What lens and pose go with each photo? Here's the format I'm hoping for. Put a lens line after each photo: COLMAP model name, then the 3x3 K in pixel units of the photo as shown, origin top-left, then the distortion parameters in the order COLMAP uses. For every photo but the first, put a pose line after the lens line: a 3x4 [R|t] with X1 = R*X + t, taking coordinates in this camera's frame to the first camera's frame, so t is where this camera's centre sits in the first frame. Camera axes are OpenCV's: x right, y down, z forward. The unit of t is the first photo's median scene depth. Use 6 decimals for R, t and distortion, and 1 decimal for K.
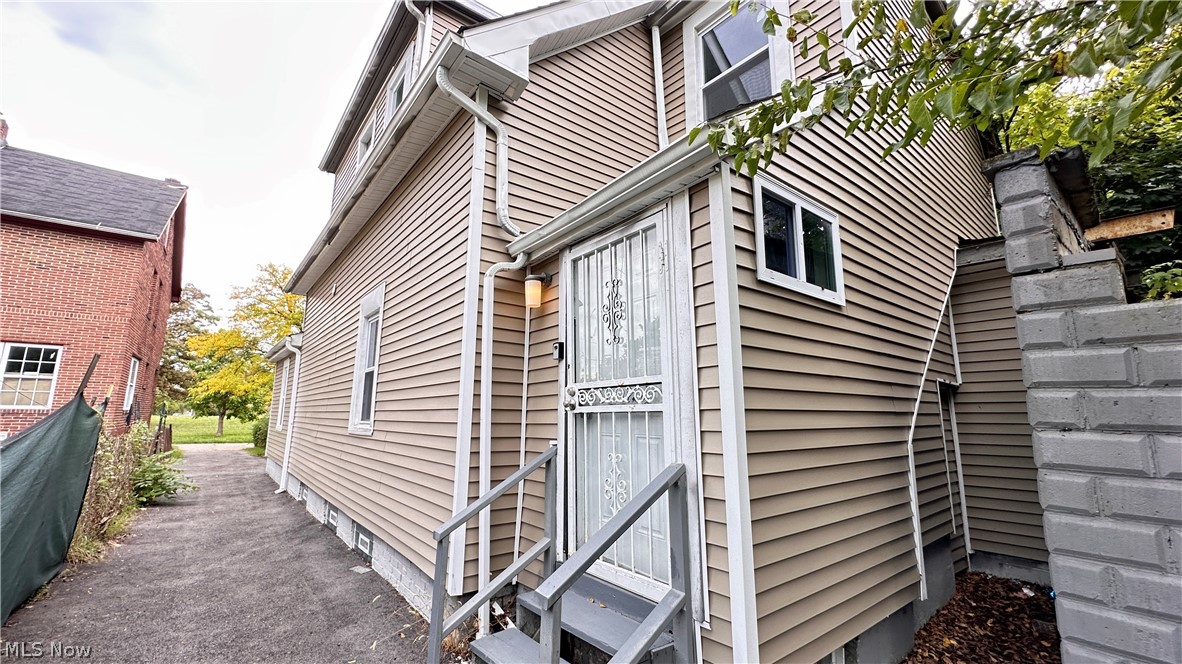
lens RADIAL K [[470.3, 0, 591.0], [0, 470.3, 332.0], [0, 0, 1]] dist [-0.001103, -0.000052]
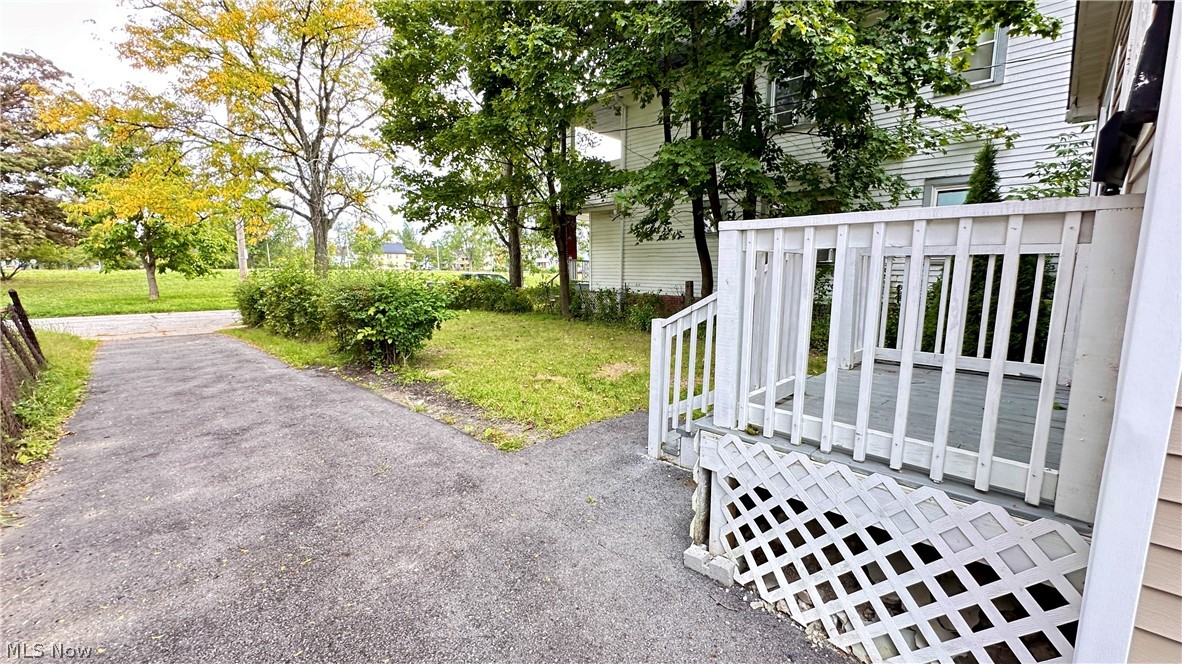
lens RADIAL K [[470.3, 0, 591.0], [0, 470.3, 332.0], [0, 0, 1]] dist [-0.001103, -0.000052]
pose [[0.994870, -0.022246, 0.098682, -0.260118], [-0.009367, 0.951067, 0.308844, 0.059204], [-0.100724, -0.308184, 0.945980, 0.316105]]
